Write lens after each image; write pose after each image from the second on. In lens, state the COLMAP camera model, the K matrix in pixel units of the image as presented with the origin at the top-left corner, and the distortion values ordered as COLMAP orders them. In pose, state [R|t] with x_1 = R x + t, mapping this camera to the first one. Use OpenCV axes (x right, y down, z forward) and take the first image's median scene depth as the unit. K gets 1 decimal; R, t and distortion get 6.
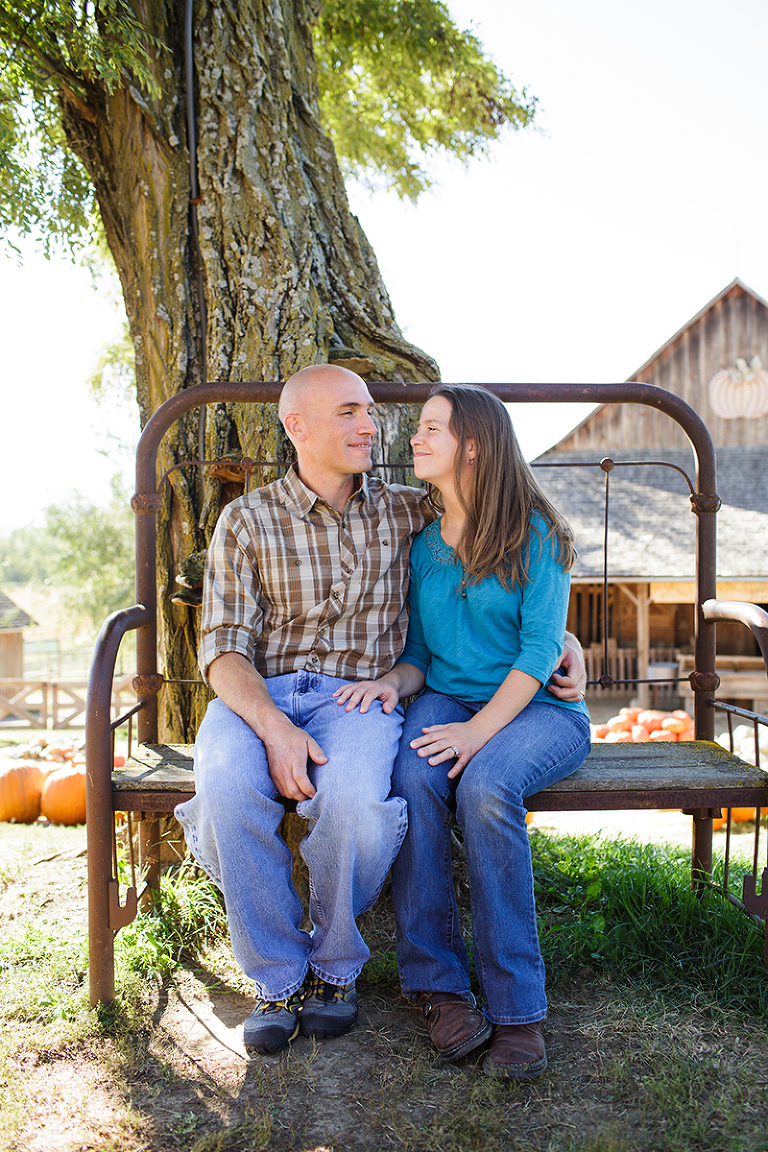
lens RADIAL K [[1115.5, 0, 400.3], [0, 1115.5, 581.1], [0, 0, 1]] dist [-0.043241, 0.000000]
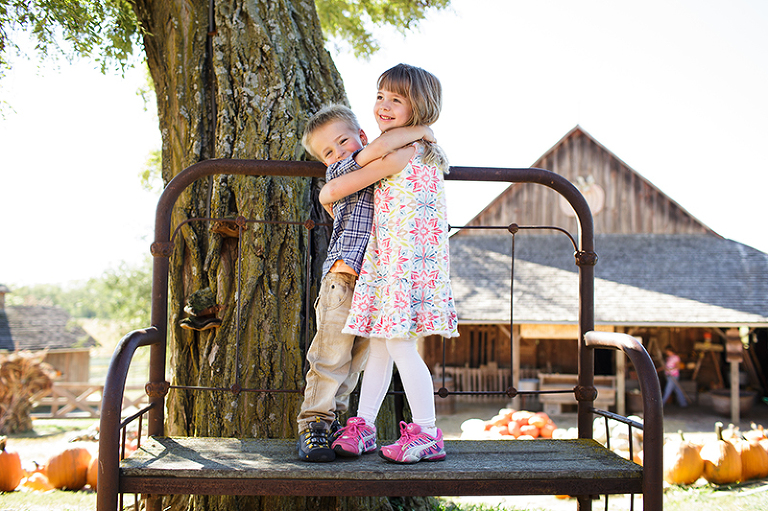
lens RADIAL K [[743.7, 0, 388.3], [0, 743.7, 256.8], [0, 0, 1]] dist [-0.043241, 0.000000]
pose [[0.998579, 0.022350, 0.048369, -0.004826], [-0.018050, 0.995993, -0.087589, 0.008411], [-0.050132, 0.086592, 0.994982, 0.102869]]
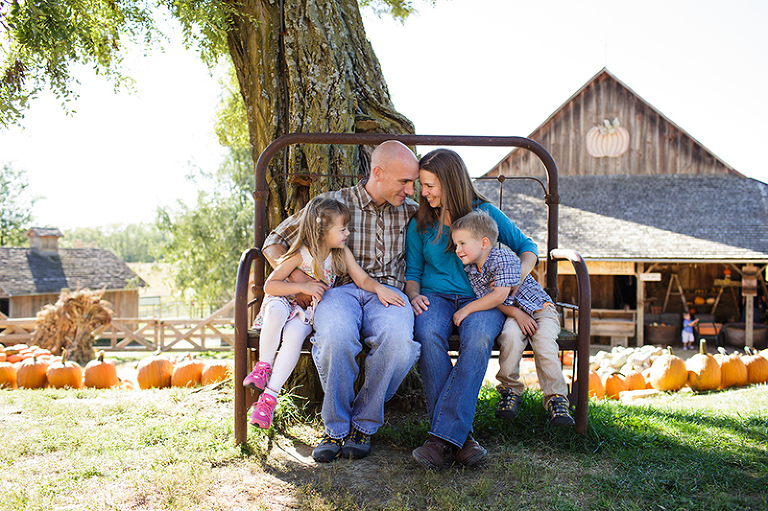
lens RADIAL K [[743.7, 0, 388.3], [0, 743.7, 255.7], [0, 0, 1]] dist [-0.043241, 0.000000]
pose [[0.999901, 0.013314, 0.004561, -0.010538], [-0.013268, 0.999862, -0.009961, 0.035877], [-0.004693, 0.009900, 0.999940, -0.226899]]
